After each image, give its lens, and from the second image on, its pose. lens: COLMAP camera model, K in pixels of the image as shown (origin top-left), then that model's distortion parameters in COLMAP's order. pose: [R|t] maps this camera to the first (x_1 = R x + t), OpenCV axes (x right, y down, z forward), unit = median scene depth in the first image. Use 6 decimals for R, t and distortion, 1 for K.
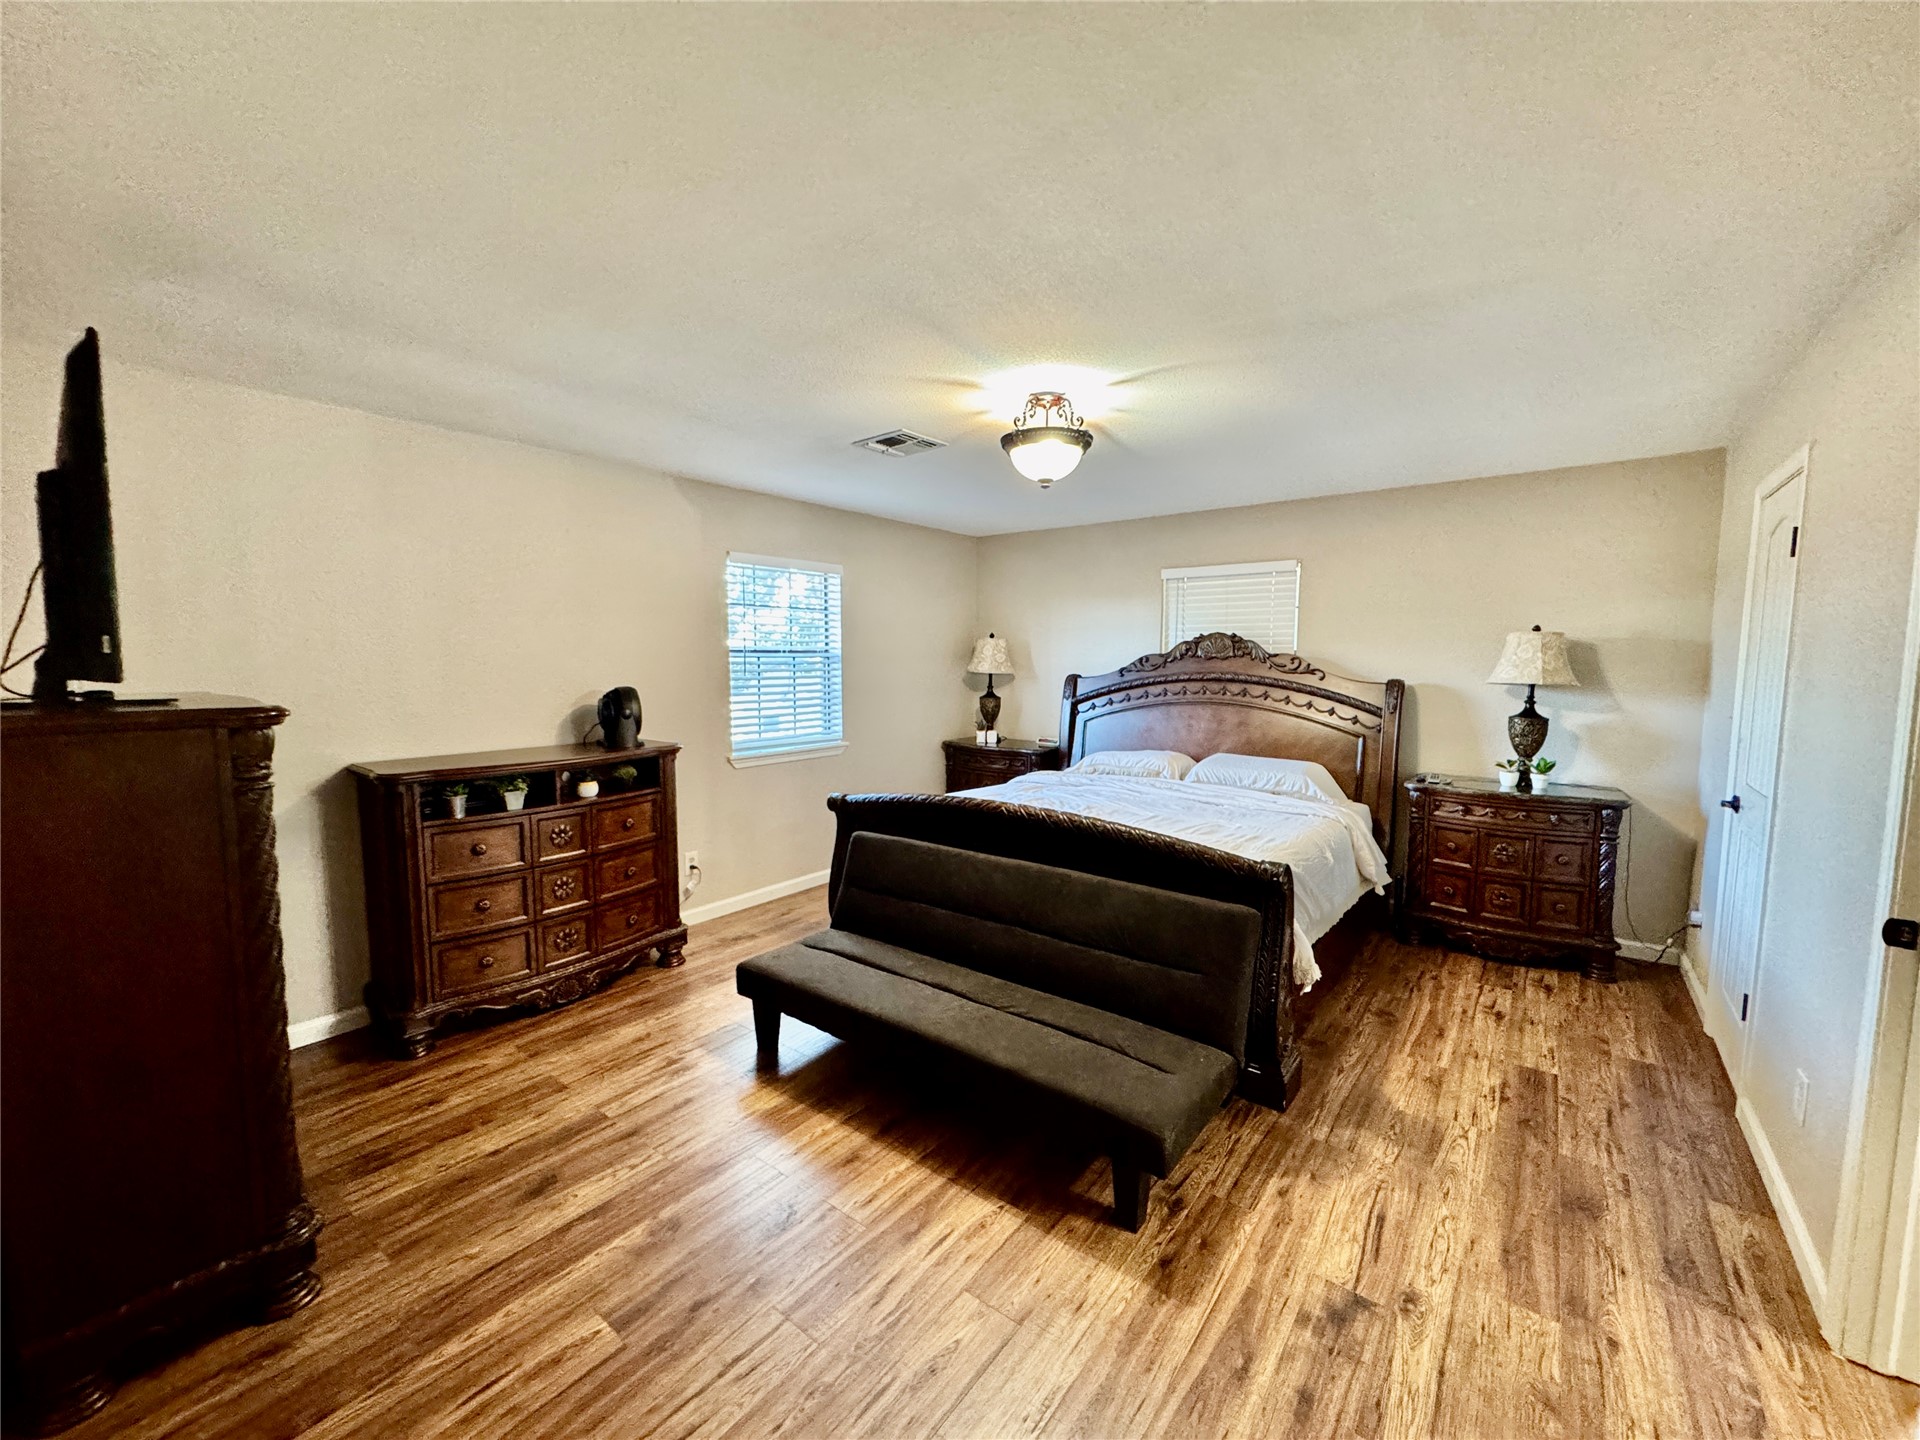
lens RADIAL K [[761.9, 0, 961.2], [0, 761.9, 723.8], [0, 0, 1]] dist [-0.006967, 0.001255]
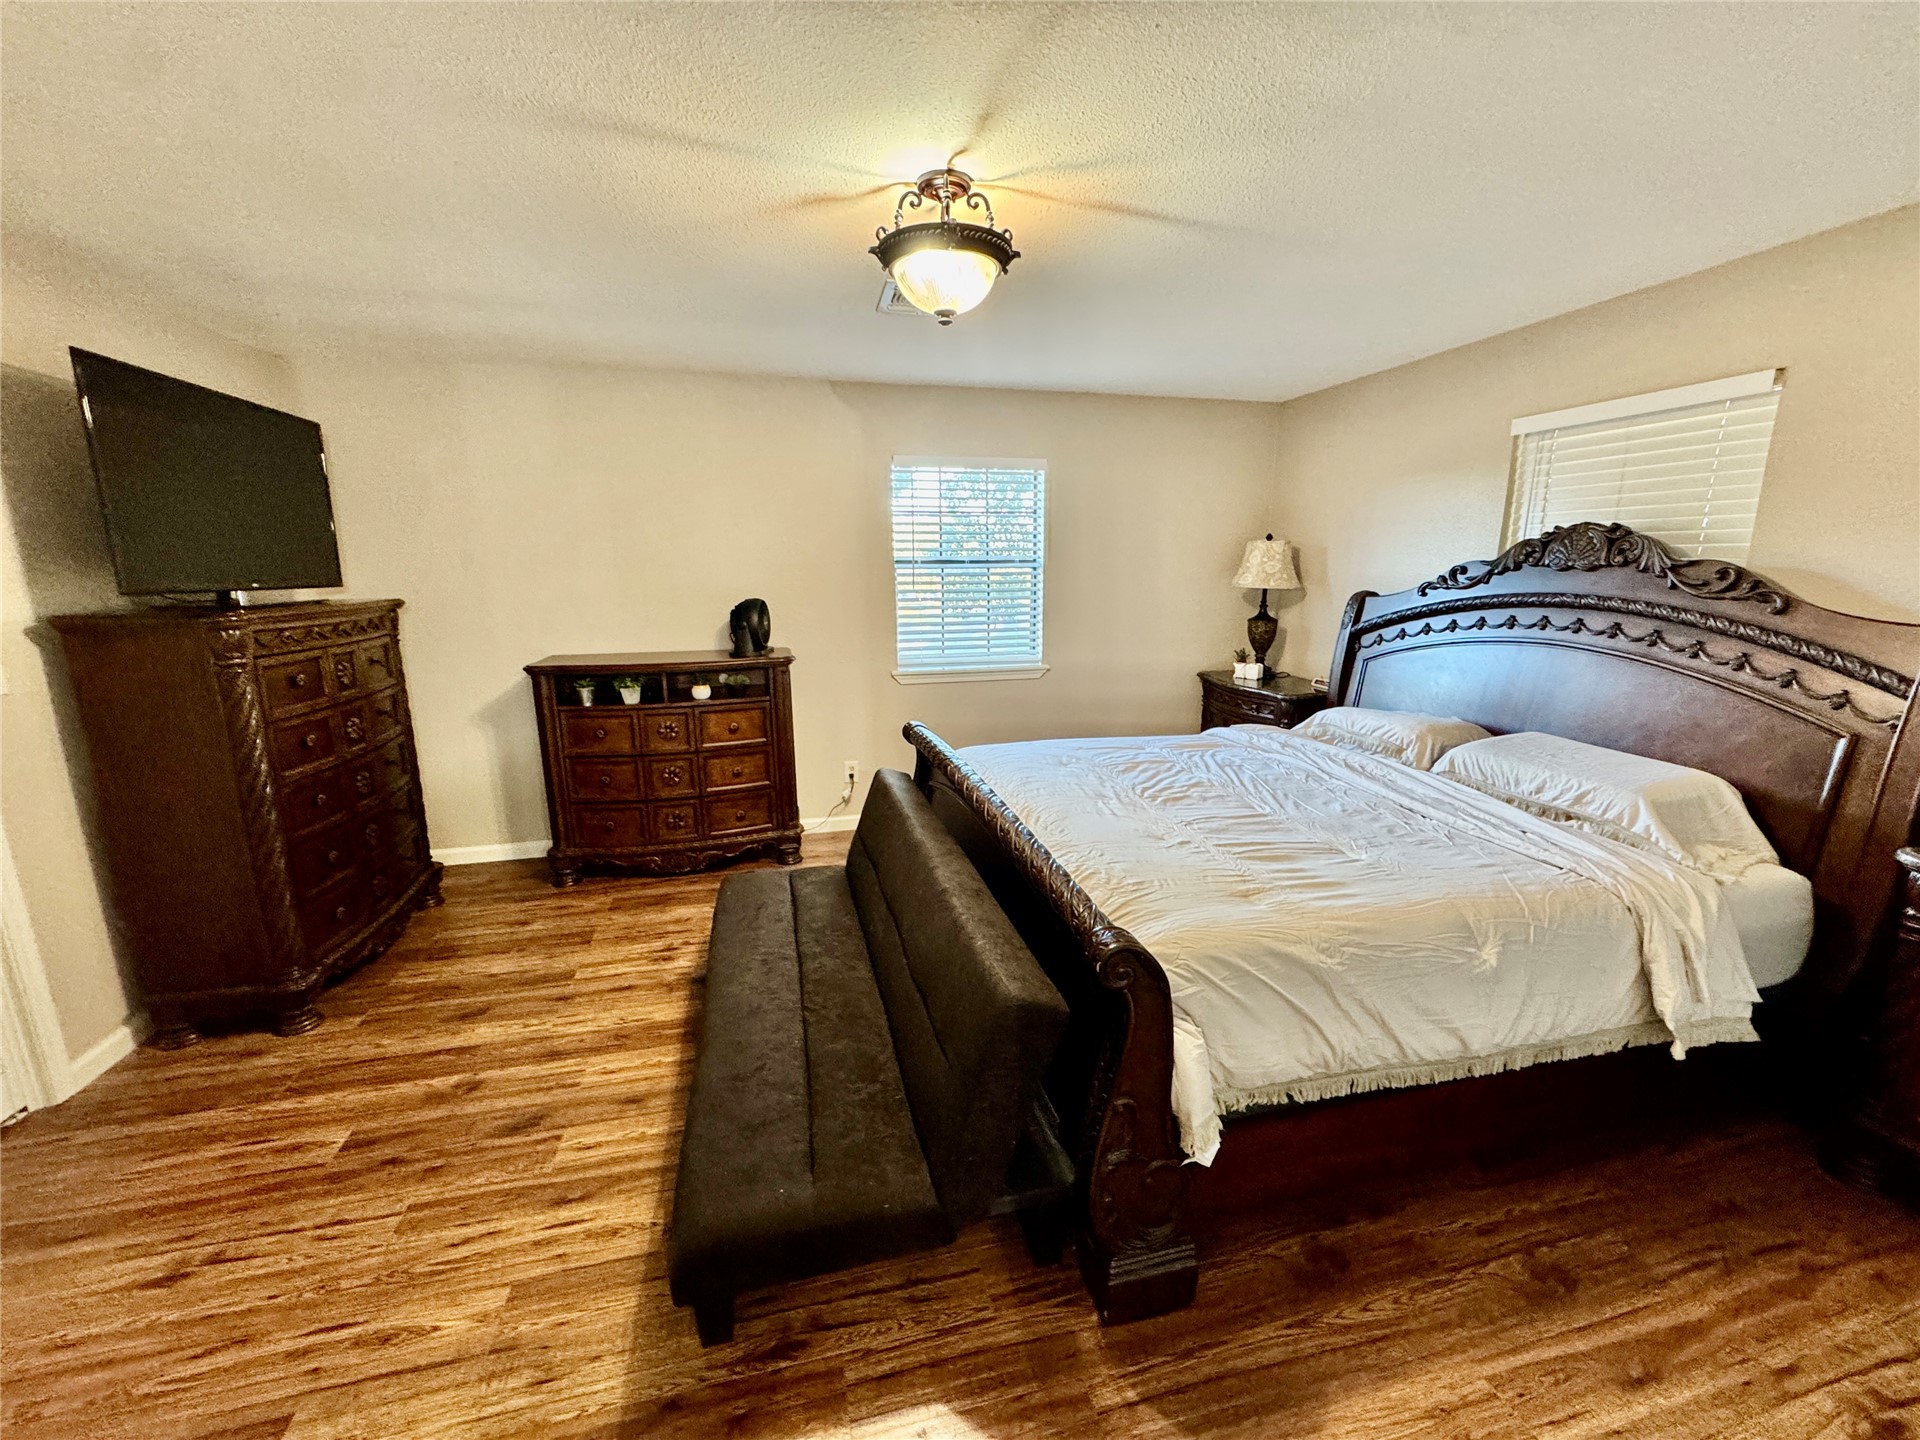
lens RADIAL K [[761.9, 0, 959.5], [0, 761.9, 723.4], [0, 0, 1]] dist [-0.006967, 0.001255]
pose [[0.784907, 0.122134, -0.607458, 0.491409], [-0.047014, 0.989294, 0.138158, -0.040505], [0.617828, -0.079882, 0.782245, 0.367457]]
